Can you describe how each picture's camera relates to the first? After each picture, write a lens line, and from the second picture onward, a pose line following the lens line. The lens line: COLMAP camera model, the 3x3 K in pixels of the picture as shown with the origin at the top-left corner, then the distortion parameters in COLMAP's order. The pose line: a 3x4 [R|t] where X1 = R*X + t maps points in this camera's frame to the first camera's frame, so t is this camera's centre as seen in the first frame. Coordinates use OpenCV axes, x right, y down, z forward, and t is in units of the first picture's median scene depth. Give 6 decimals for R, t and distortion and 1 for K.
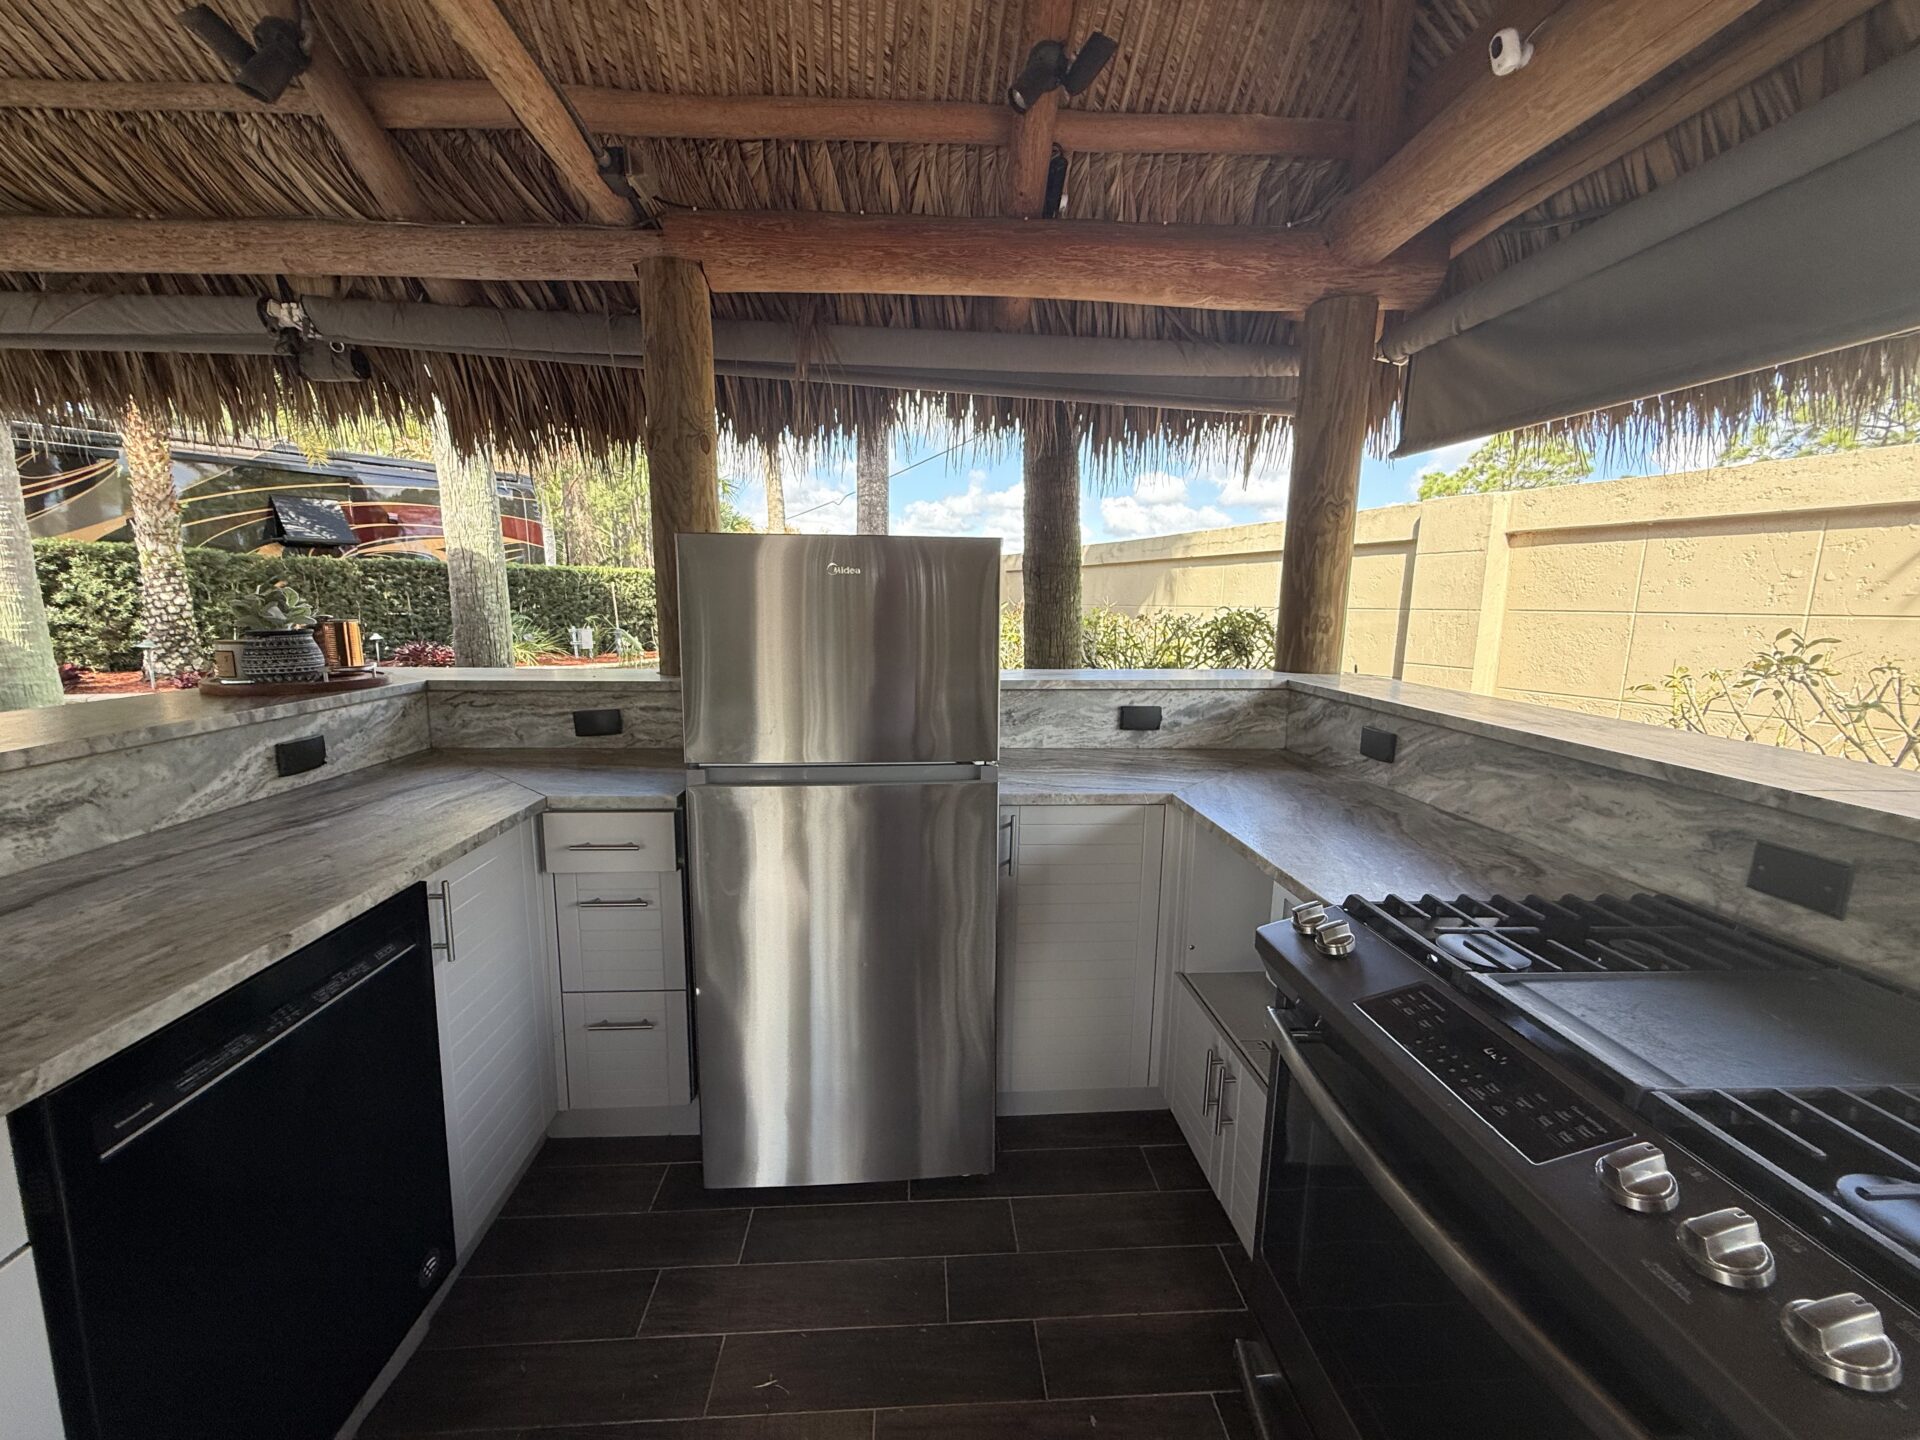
lens RADIAL K [[762.6, 0, 953.7], [0, 762.6, 721.0], [0, 0, 1]] dist [0.000051, 0.000259]
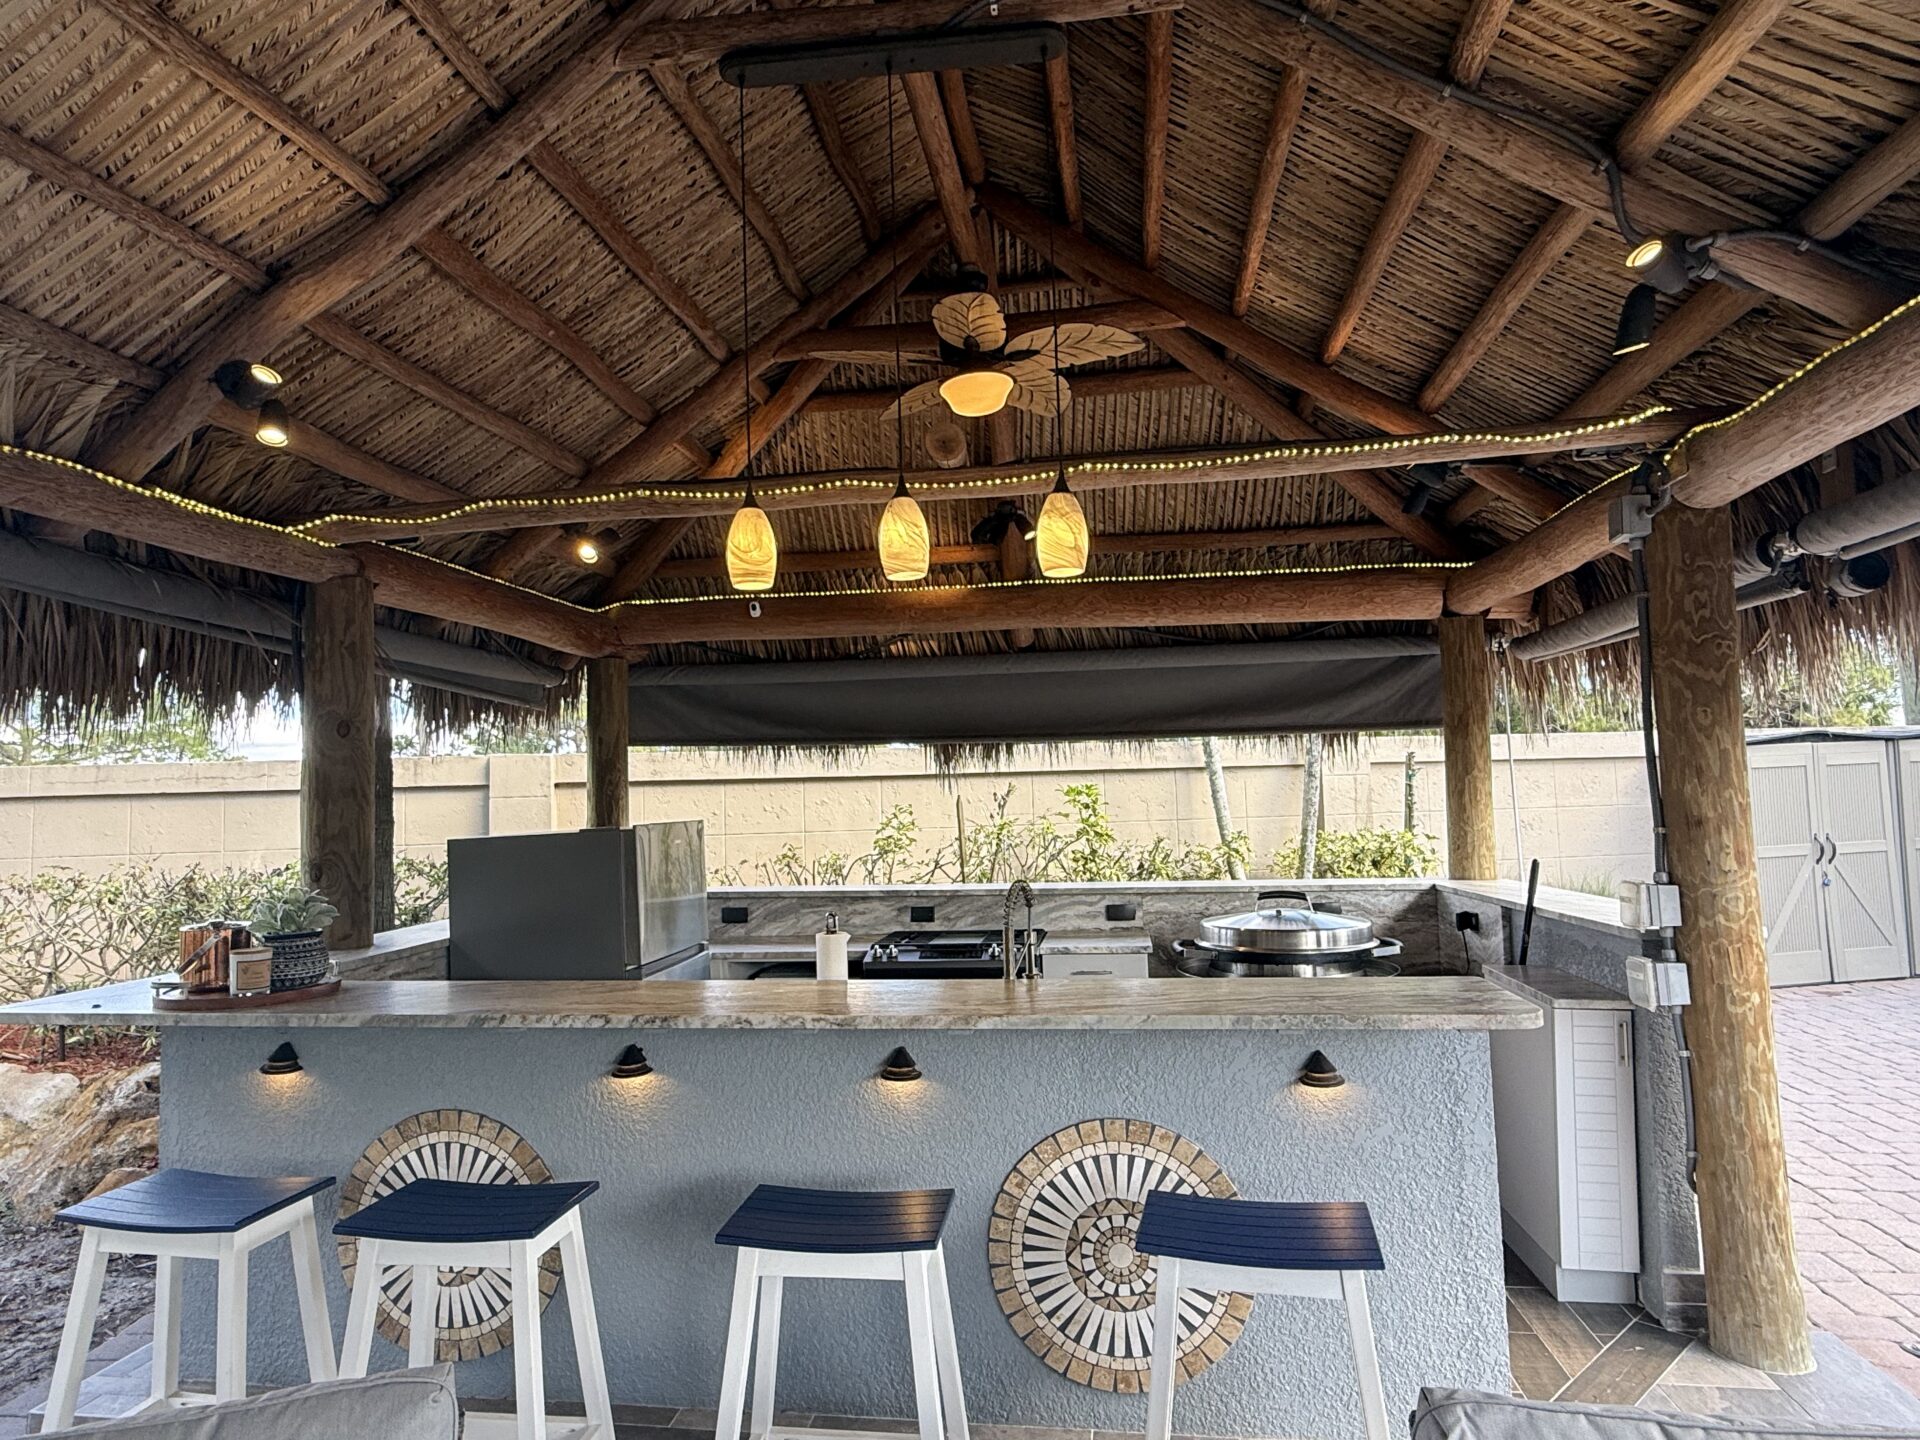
lens RADIAL K [[1114.8, 0, 952.3], [0, 1114.8, 723.8], [0, 0, 1]] dist [-0.000203, 0.001001]
pose [[0.204044, 0.047373, 0.977815, -1.705041], [0.182016, 0.979577, -0.085440, -0.082630], [-0.961892, 0.195412, 0.191254, -0.123689]]
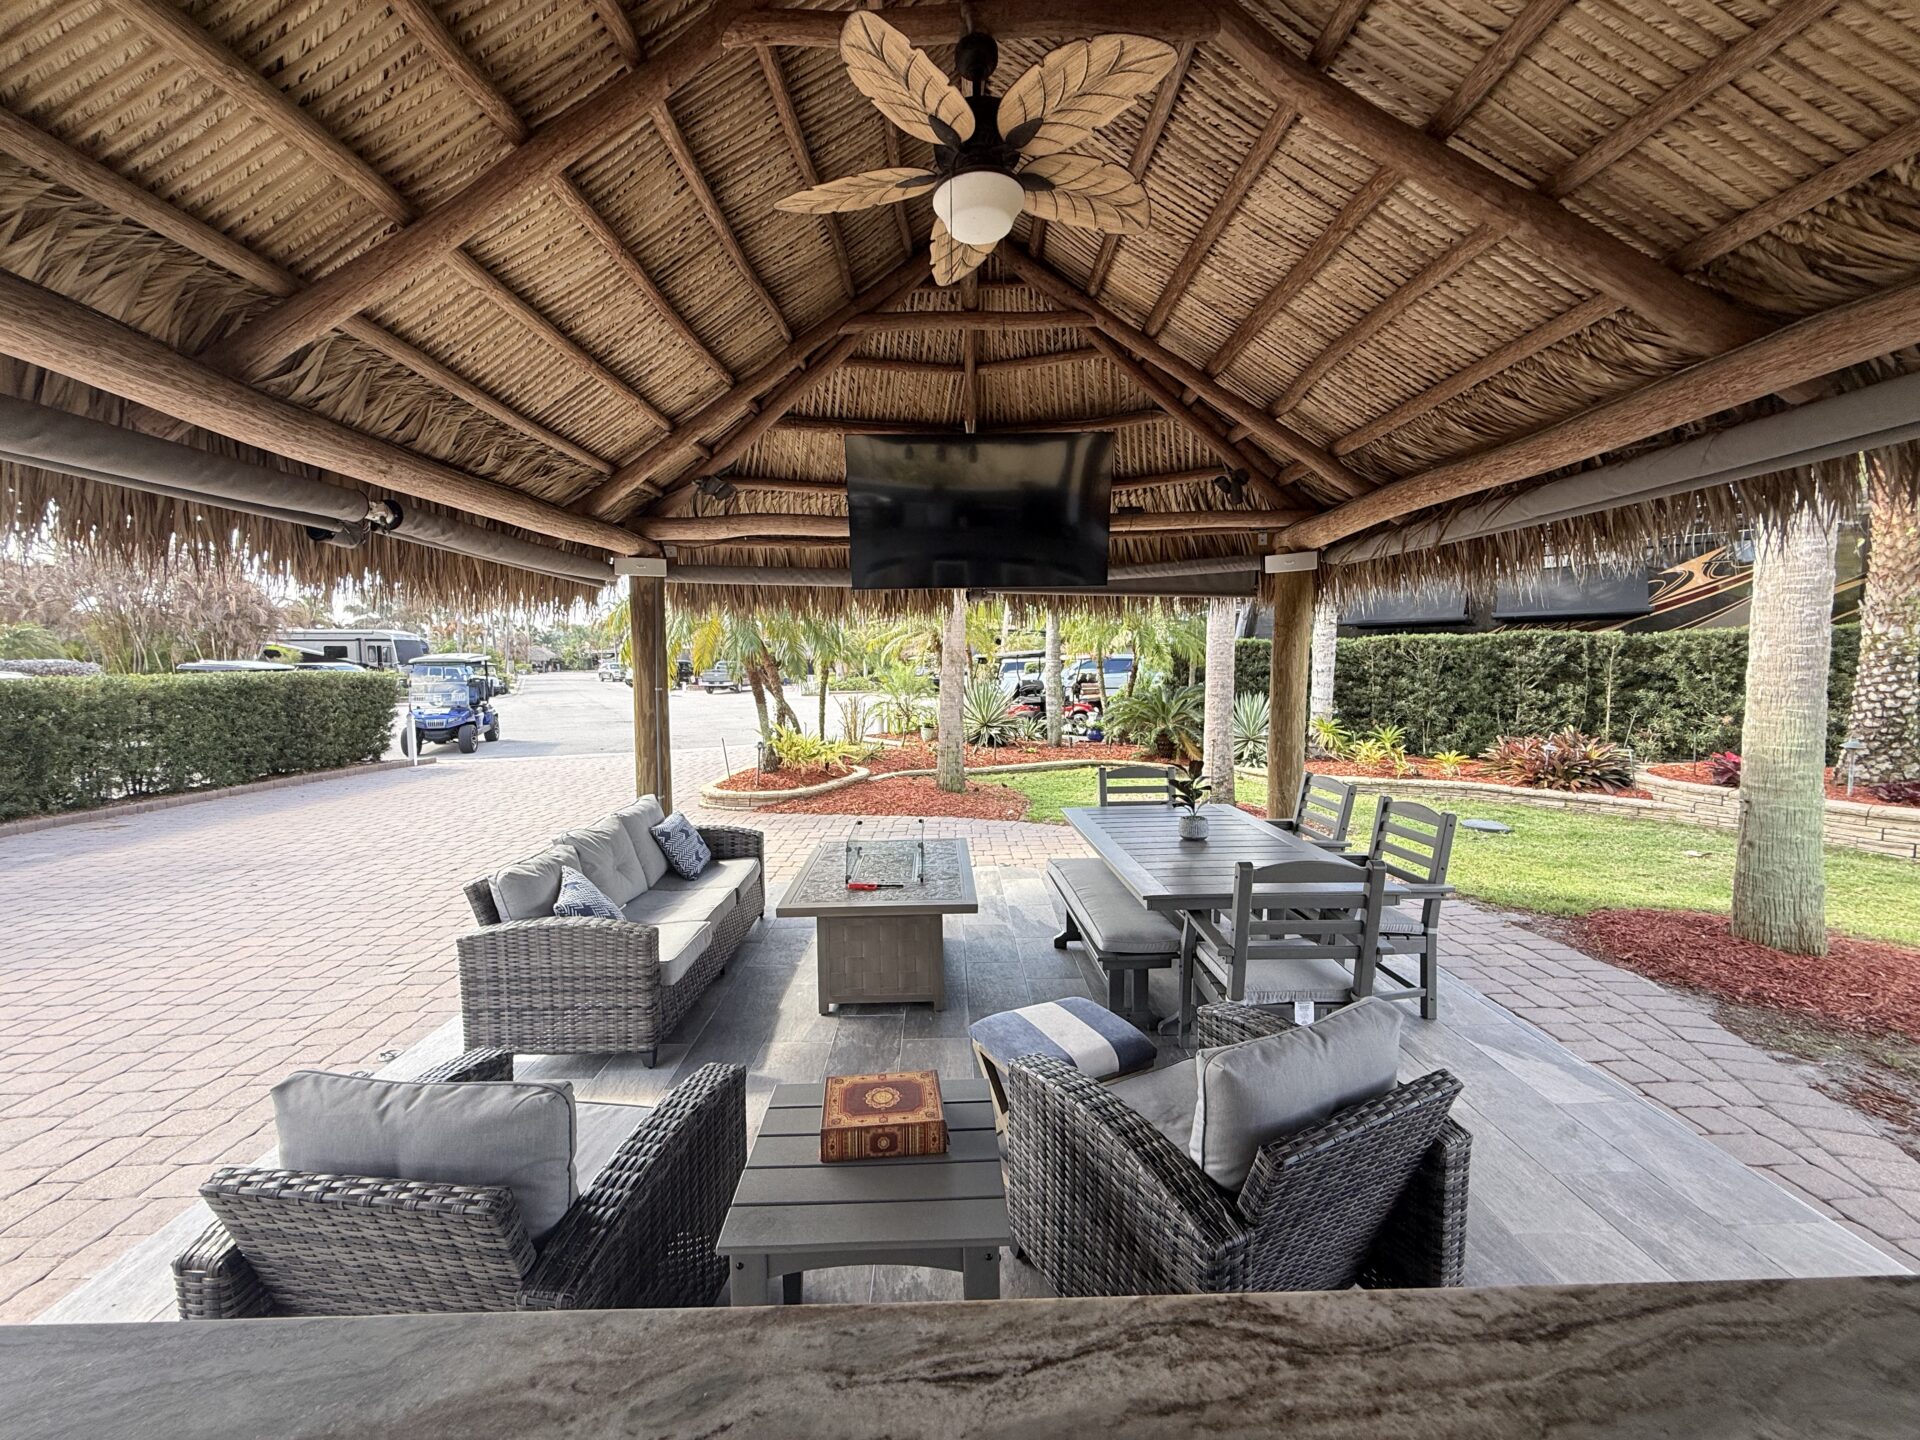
lens RADIAL K [[762.6, 0, 954.6], [0, 762.6, 721.0], [0, 0, 1]] dist [0.000051, 0.000259]
pose [[-0.042255, 0.060647, -0.997264, -0.537681], [-0.144509, 0.987289, 0.066164, -0.121712], [0.988601, 0.146910, -0.032954, 0.102147]]
